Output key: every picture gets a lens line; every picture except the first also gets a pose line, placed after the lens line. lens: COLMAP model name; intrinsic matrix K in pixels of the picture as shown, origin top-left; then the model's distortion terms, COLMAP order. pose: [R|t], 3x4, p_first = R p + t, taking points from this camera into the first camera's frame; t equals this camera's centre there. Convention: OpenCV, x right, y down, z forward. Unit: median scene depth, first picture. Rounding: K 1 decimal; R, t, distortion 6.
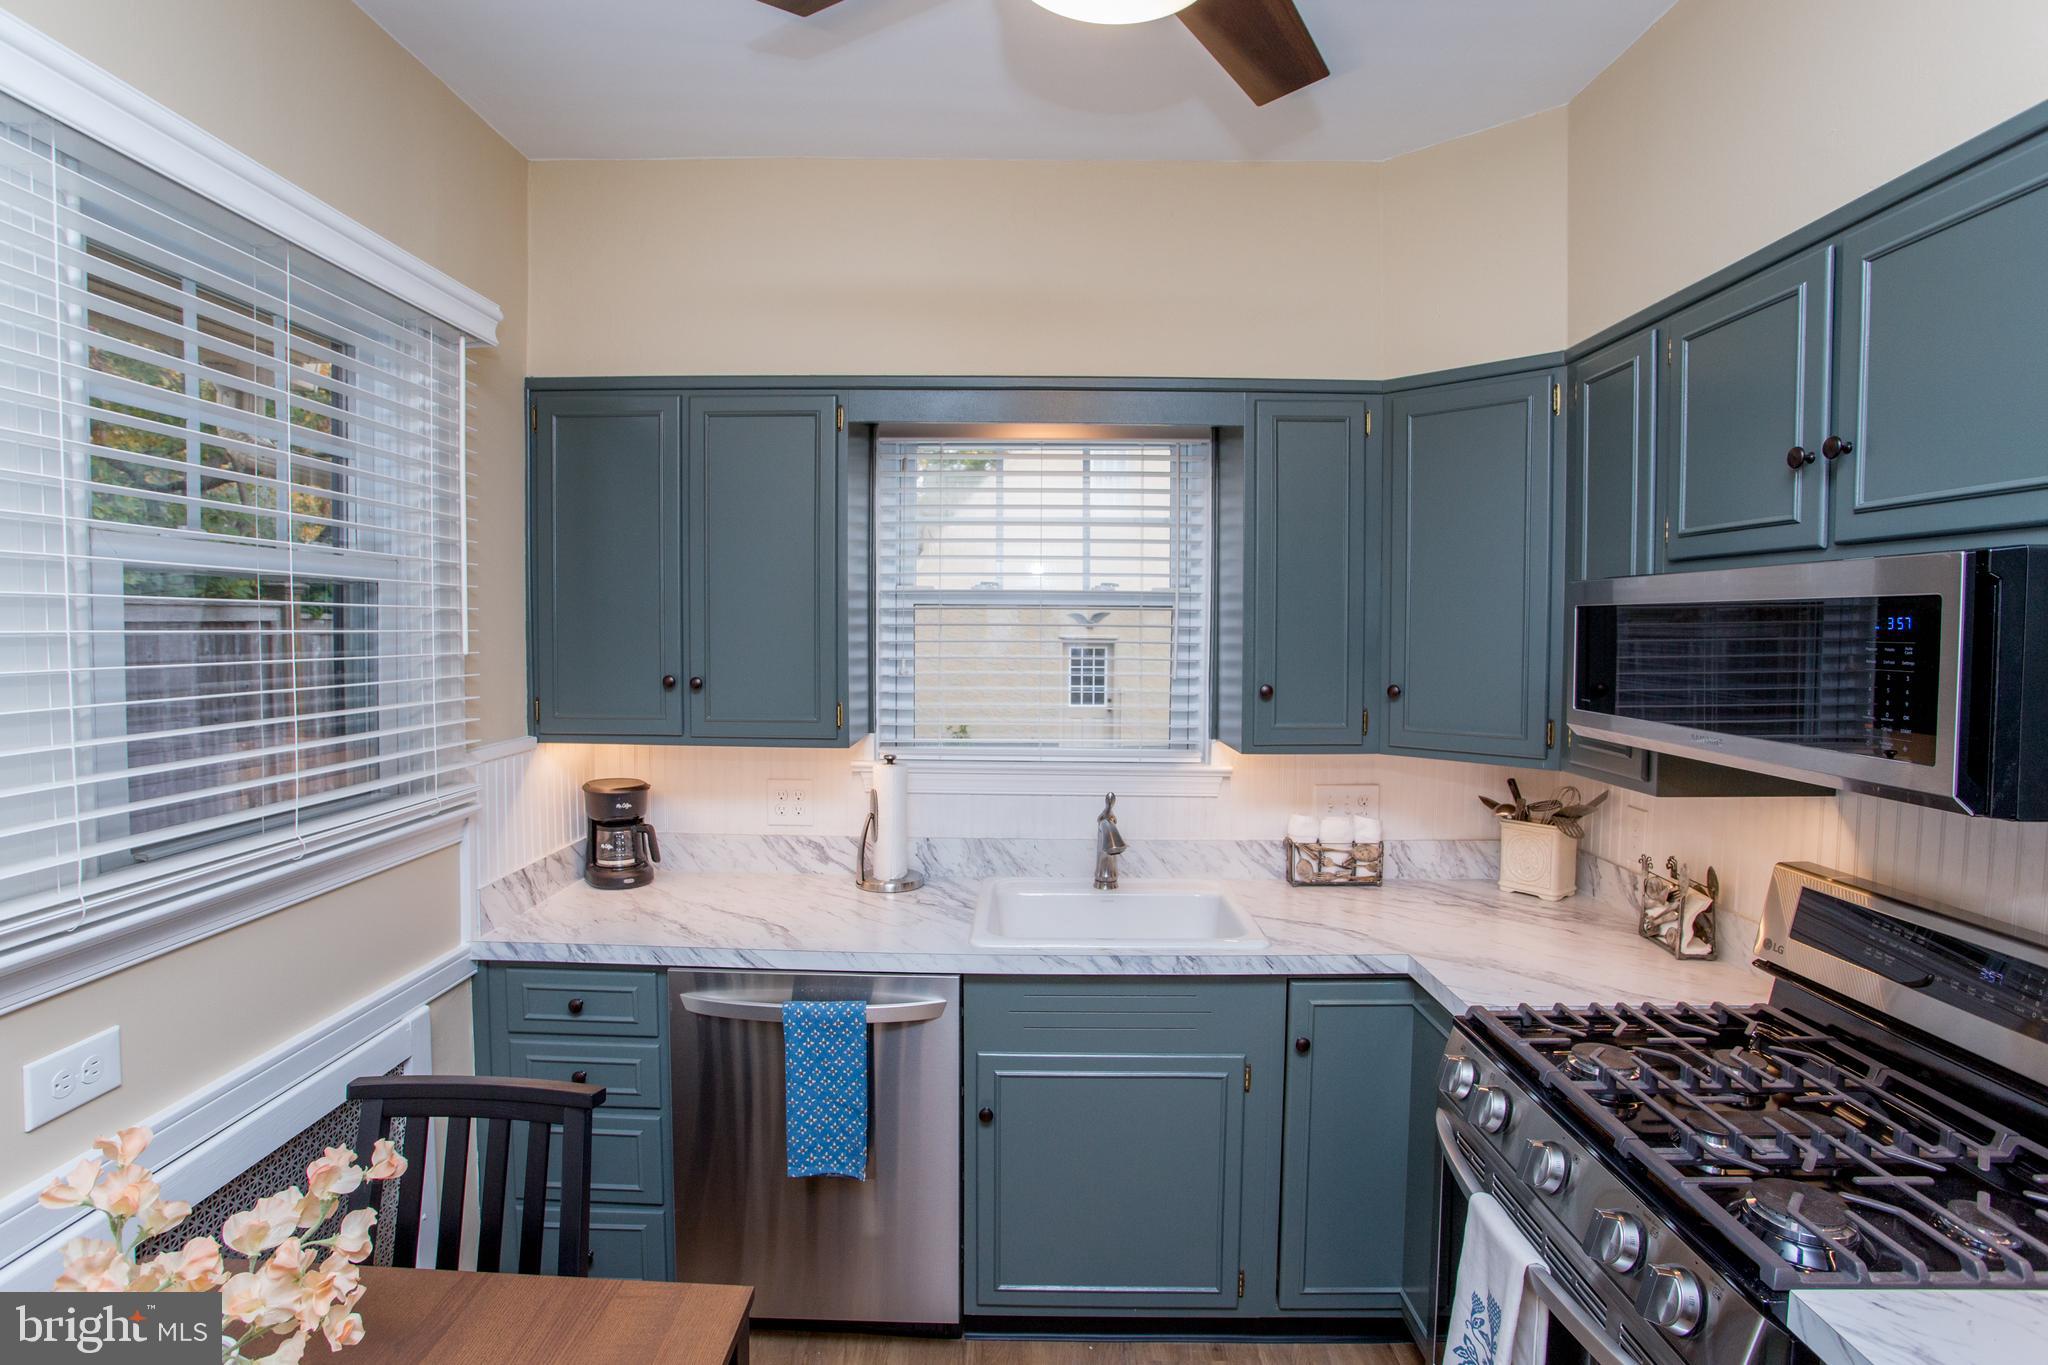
lens RADIAL K [[1024.8, 0, 1024.0], [0, 1024.8, 682.5], [0, 0, 1]] dist [-0.058240, -0.000079]
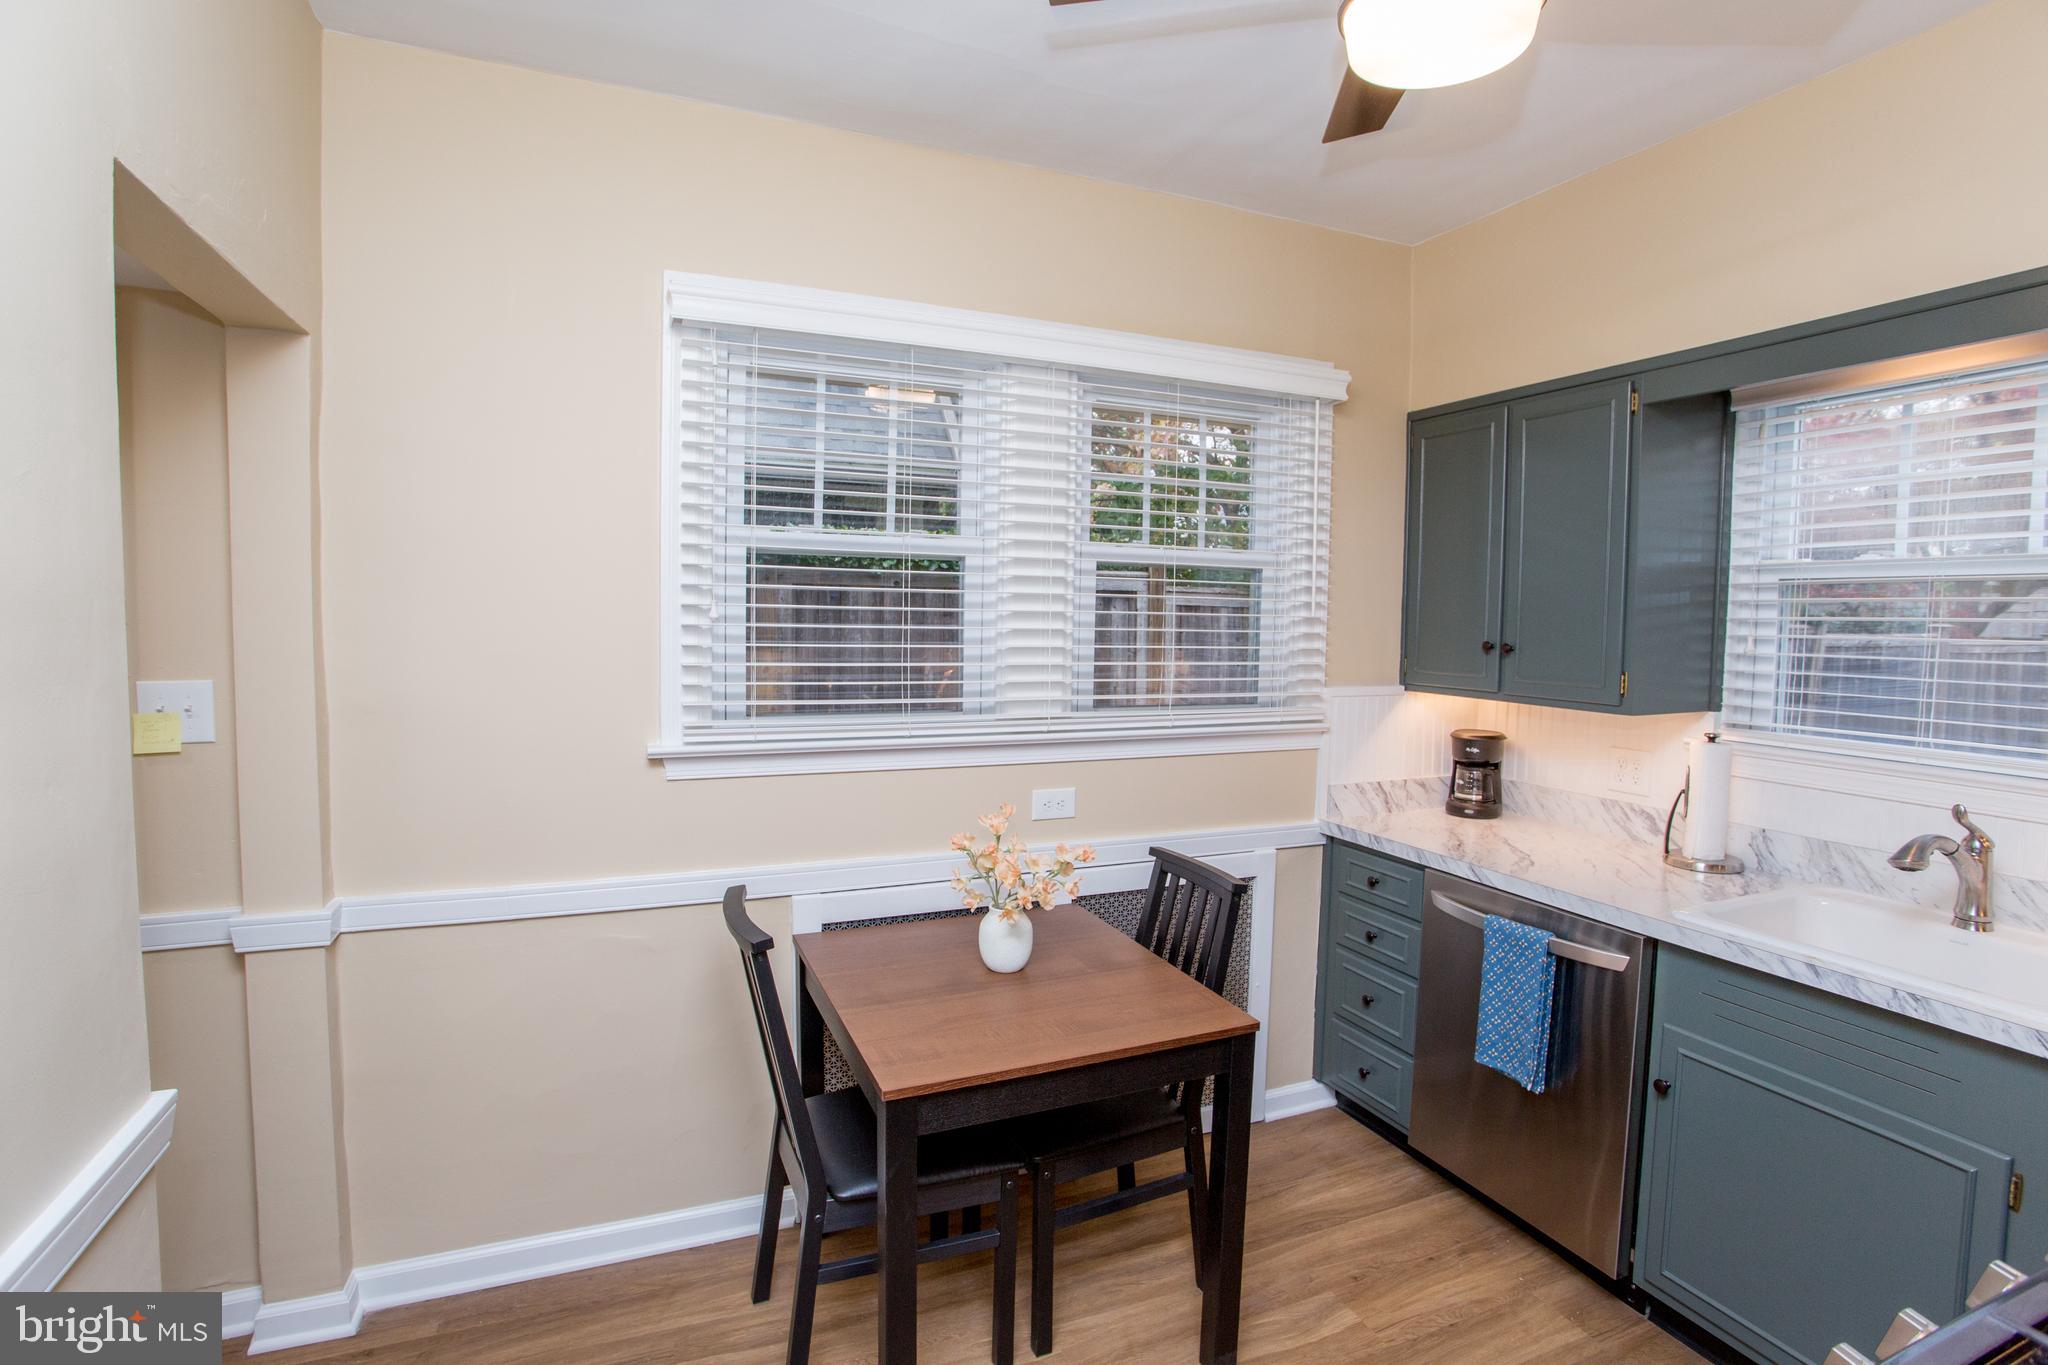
lens RADIAL K [[993.7, 0, 1009.2], [0, 993.7, 677.6], [0, 0, 1]] dist [-0.065865, 0.026475]
pose [[0.393710, 0.056515, -0.917496, 0.480858], [-0.062139, 0.997461, 0.034776, 0.030090], [0.917132, 0.043321, 0.396222, 0.021784]]
